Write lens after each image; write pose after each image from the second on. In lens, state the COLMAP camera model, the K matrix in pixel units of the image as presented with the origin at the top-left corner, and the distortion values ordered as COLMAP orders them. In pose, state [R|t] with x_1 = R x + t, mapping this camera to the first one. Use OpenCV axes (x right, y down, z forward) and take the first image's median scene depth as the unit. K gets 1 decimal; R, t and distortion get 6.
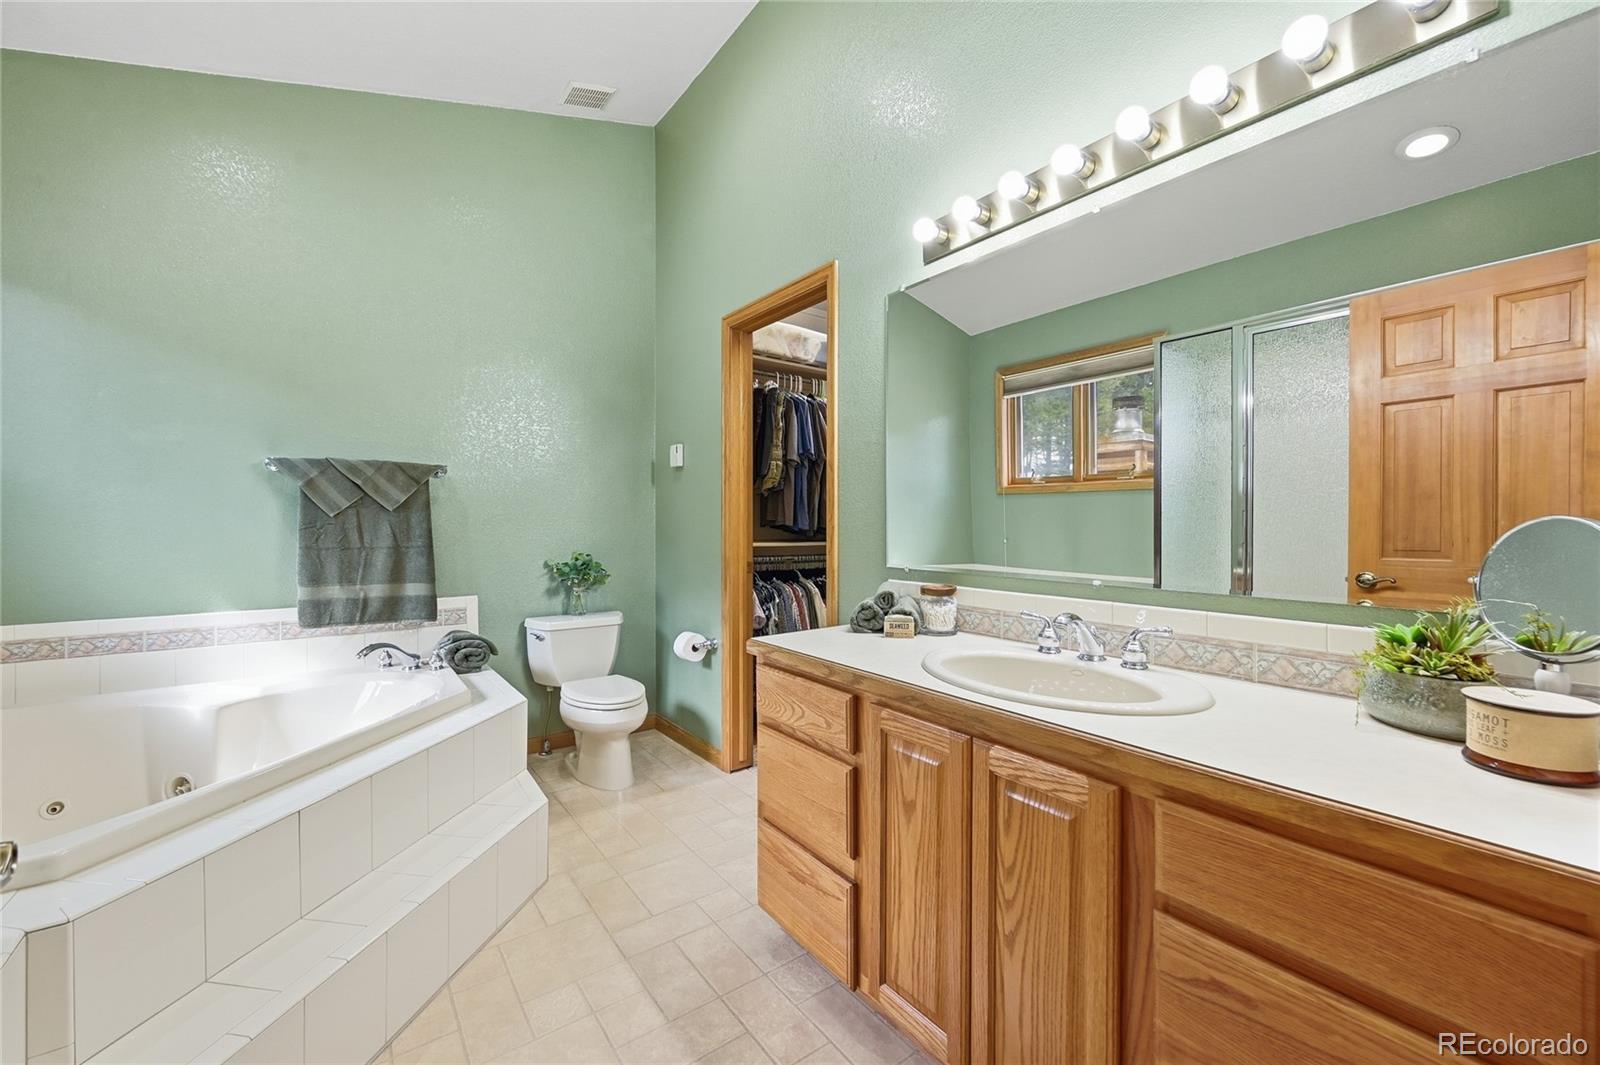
lens RADIAL K [[635.1, 0, 801.0], [0, 635.1, 532.7], [0, 0, 1]] dist [-0.002256, 0.000077]
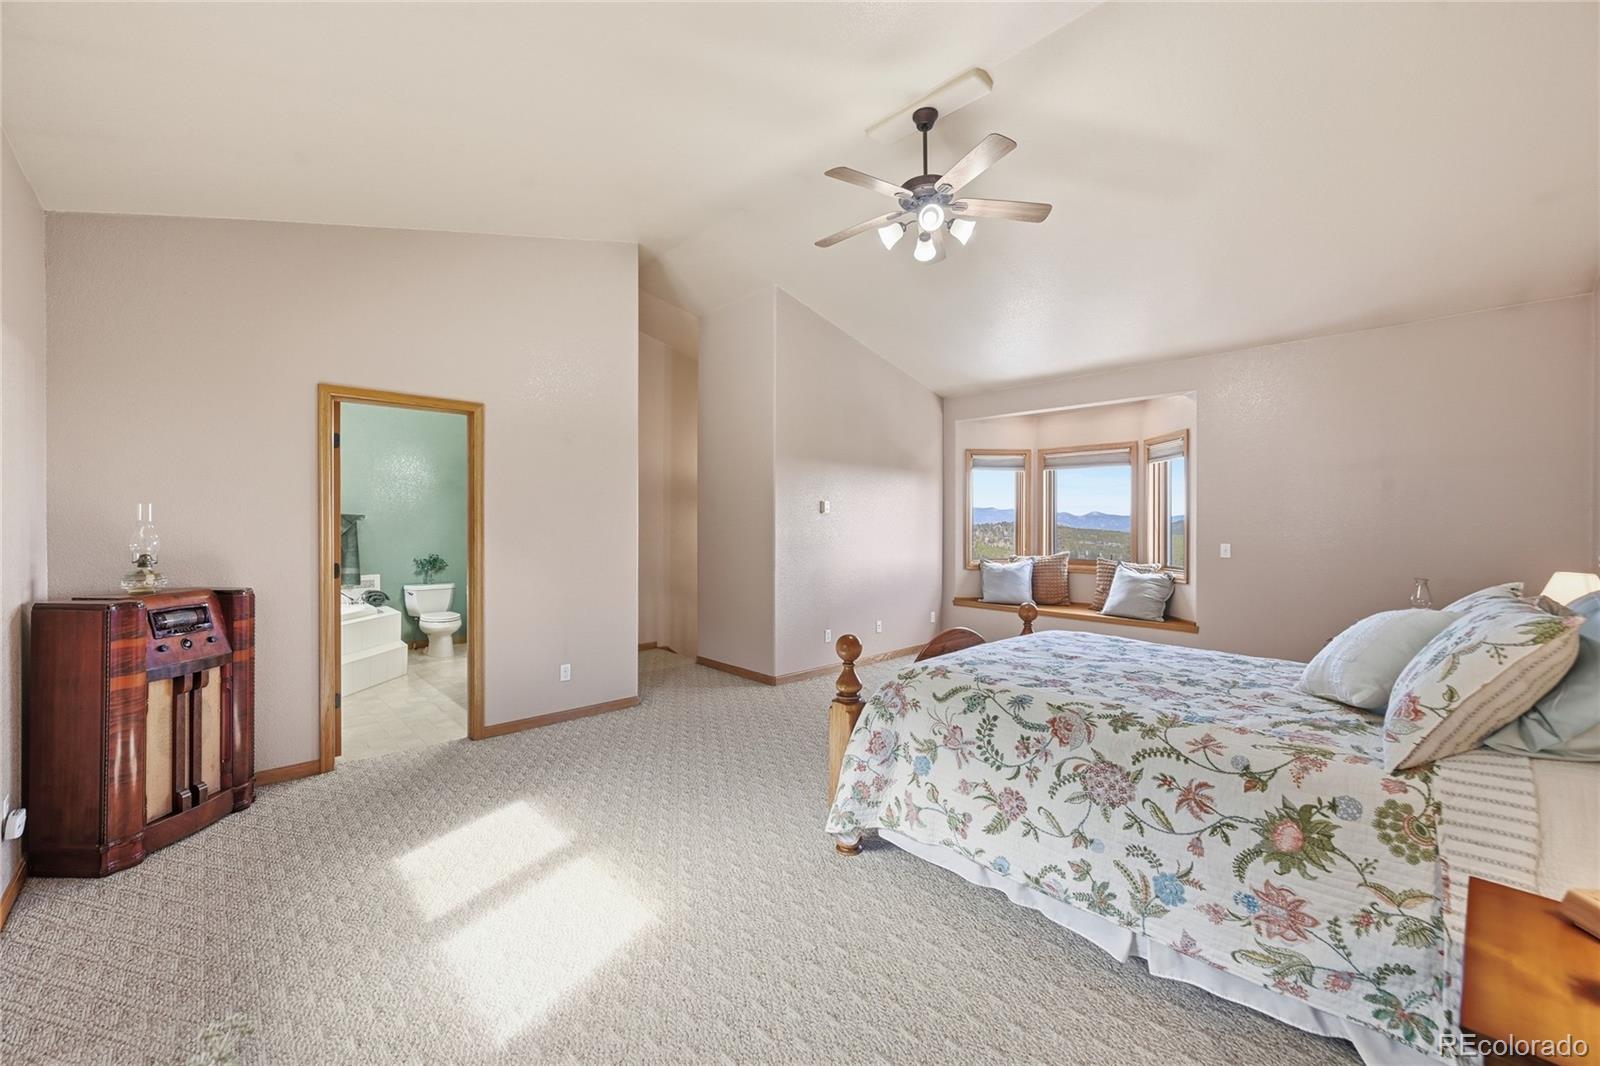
lens RADIAL K [[635.1, 0, 800.0], [0, 635.1, 533.5], [0, 0, 1]] dist [-0.002256, 0.000077]
pose [[0.993032, -0.002231, 0.117824, 0.684344], [0.002433, 0.999996, -0.001572, -0.034501], [-0.117820, 0.001848, 0.993033, -1.369992]]
